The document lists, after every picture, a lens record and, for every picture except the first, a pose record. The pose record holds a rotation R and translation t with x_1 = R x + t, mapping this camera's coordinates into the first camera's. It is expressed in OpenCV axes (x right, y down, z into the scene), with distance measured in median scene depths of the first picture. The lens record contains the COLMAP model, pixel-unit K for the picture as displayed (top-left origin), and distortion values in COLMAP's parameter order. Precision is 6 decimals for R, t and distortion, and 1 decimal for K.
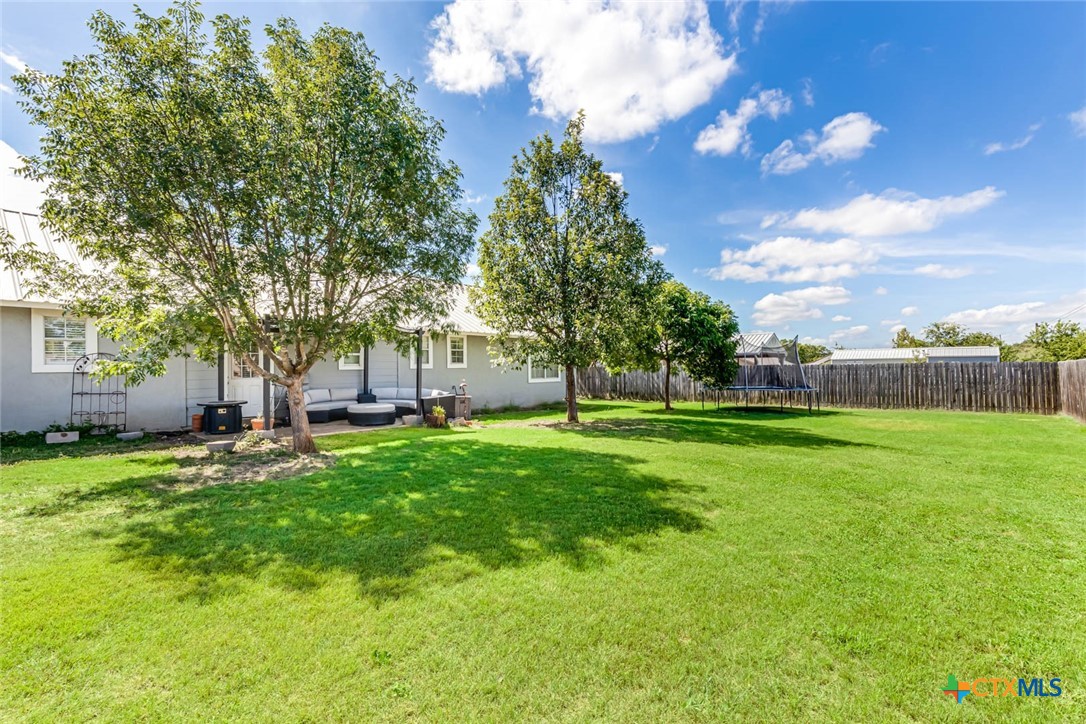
lens RADIAL K [[511.3, 0, 542.8], [0, 511.3, 363.7], [0, 0, 1]] dist [0.001478, 0.000080]
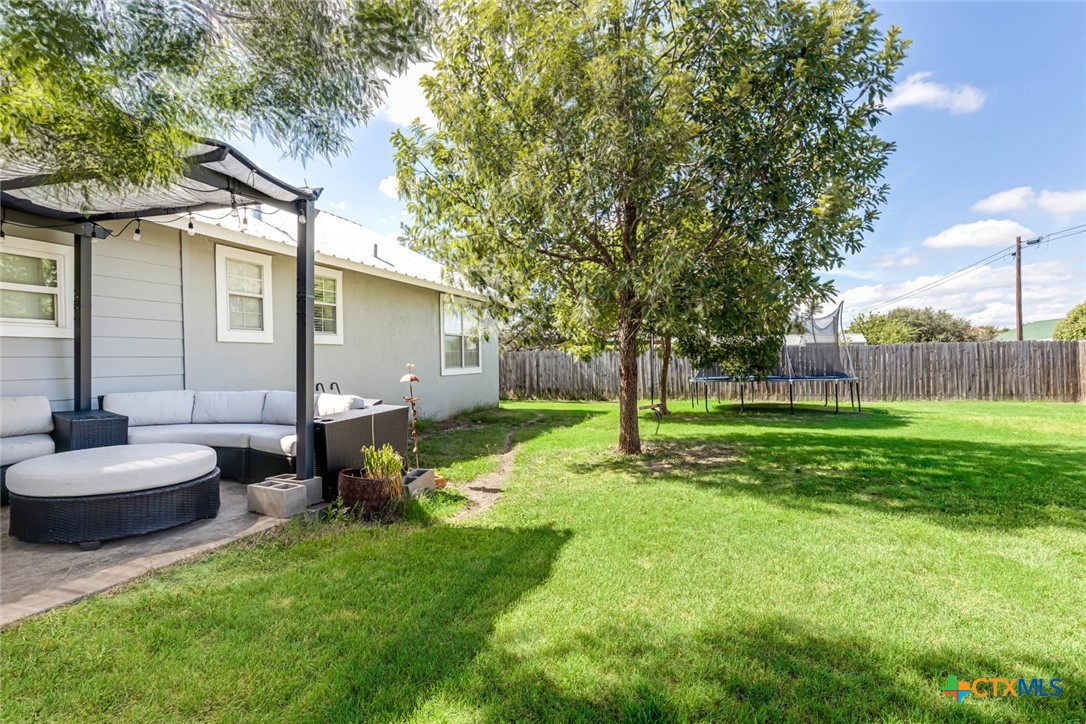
lens RADIAL K [[554.1, 0, 547.1], [0, 554.1, 363.8], [0, 0, 1]] dist [0.000162, 0.000322]
pose [[0.932229, -0.008144, 0.361776, -0.150905], [0.004866, 0.999938, 0.009970, 0.020837], [-0.361835, -0.007533, 0.932212, 0.430007]]
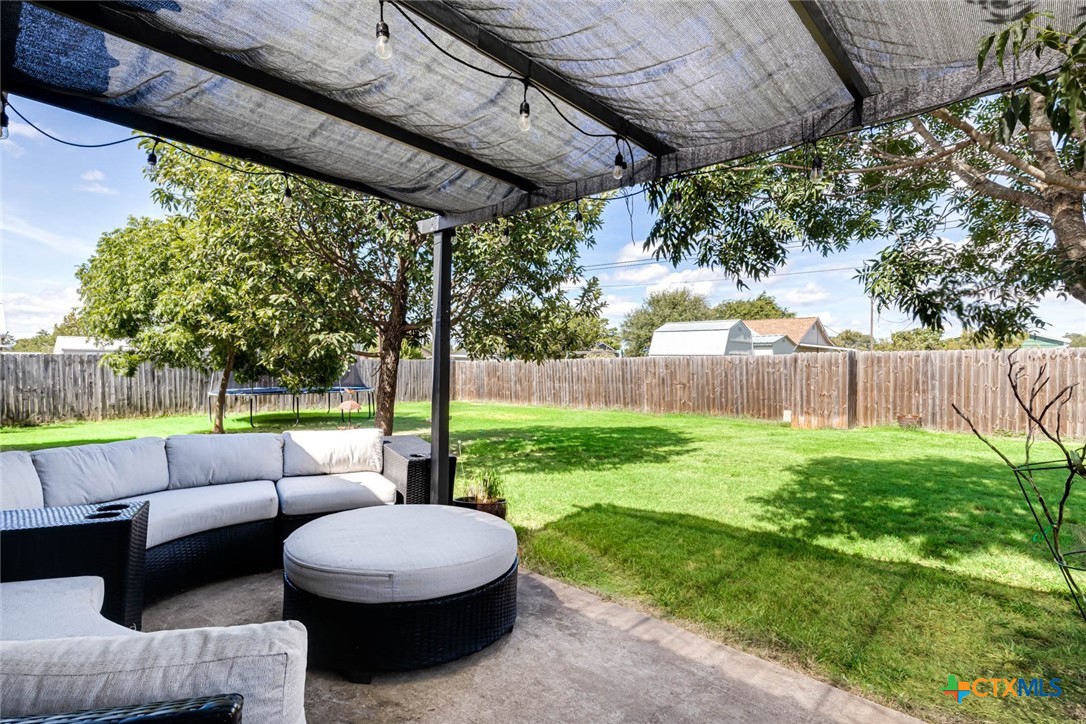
lens RADIAL K [[554.1, 0, 547.0], [0, 554.1, 365.1], [0, 0, 1]] dist [0.000162, 0.000322]
pose [[0.054351, 0.003469, 0.998516, -0.442398], [-0.015639, 0.999874, -0.002622, 0.007668], [-0.998399, -0.015473, 0.054399, 0.695345]]
